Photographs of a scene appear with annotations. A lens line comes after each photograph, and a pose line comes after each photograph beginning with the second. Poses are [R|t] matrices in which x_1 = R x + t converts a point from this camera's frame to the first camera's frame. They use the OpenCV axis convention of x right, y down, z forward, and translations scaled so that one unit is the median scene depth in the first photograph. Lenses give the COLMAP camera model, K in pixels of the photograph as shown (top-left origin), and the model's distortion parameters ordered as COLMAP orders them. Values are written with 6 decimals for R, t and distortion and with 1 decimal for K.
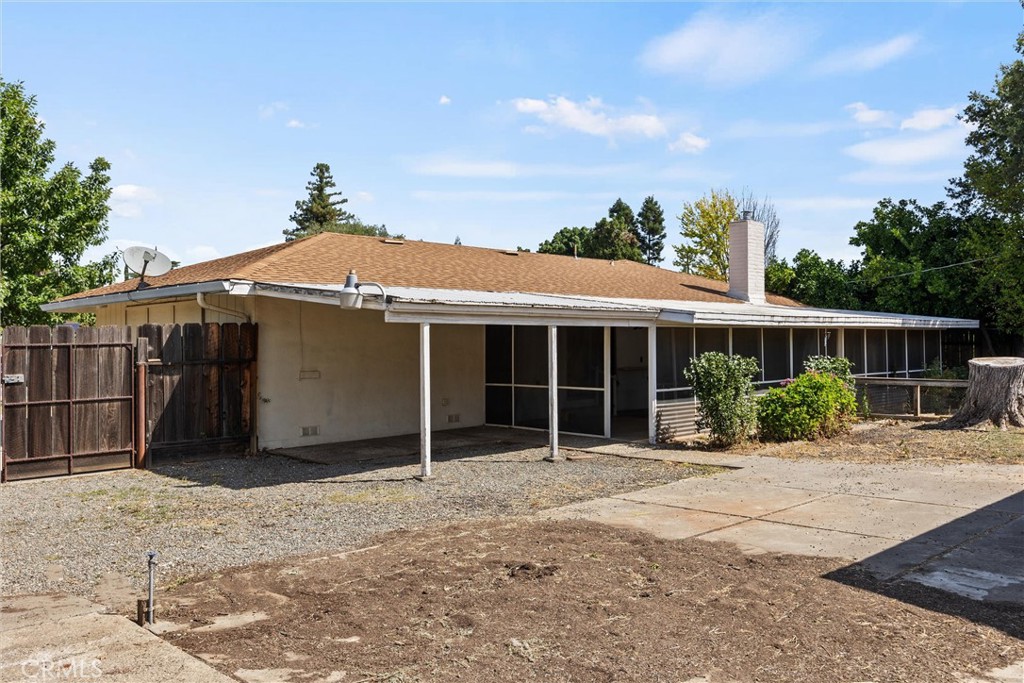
lens RADIAL K [[858.6, 0, 511.2], [0, 858.6, 339.5], [0, 0, 1]] dist [0.006408, 0.009624]
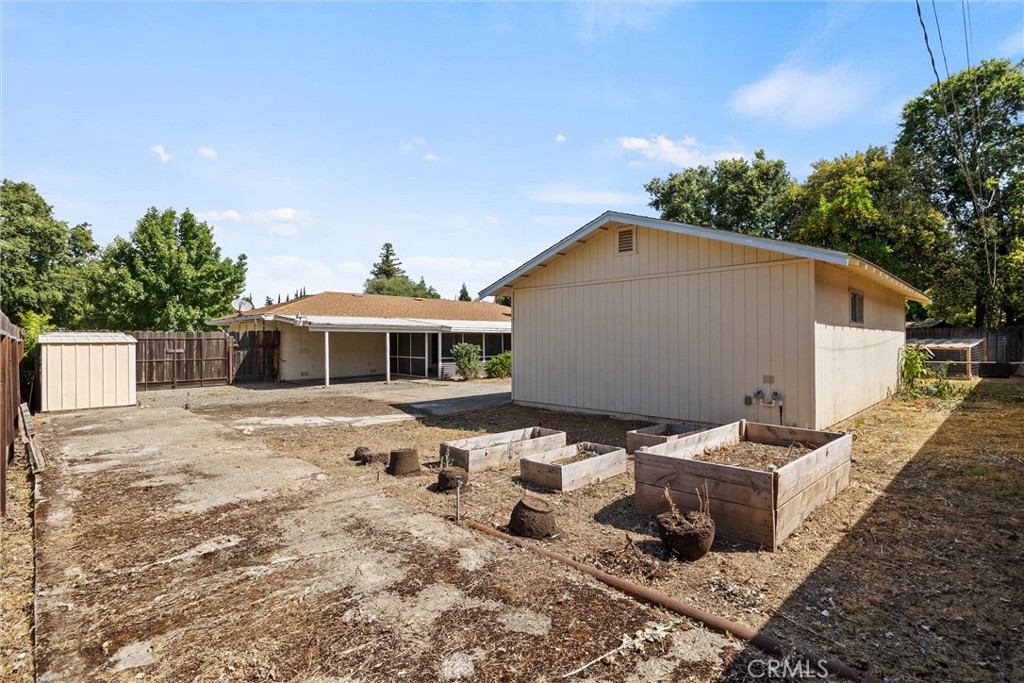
lens RADIAL K [[490.9, 0, 513.5], [0, 490.9, 344.1], [0, 0, 1]] dist [-0.008650, -0.001619]
pose [[0.999975, 0.005329, -0.004611, 0.385460], [-0.005274, 0.999916, 0.011824, -0.000217], [0.004674, -0.011799, 0.999919, -0.430405]]
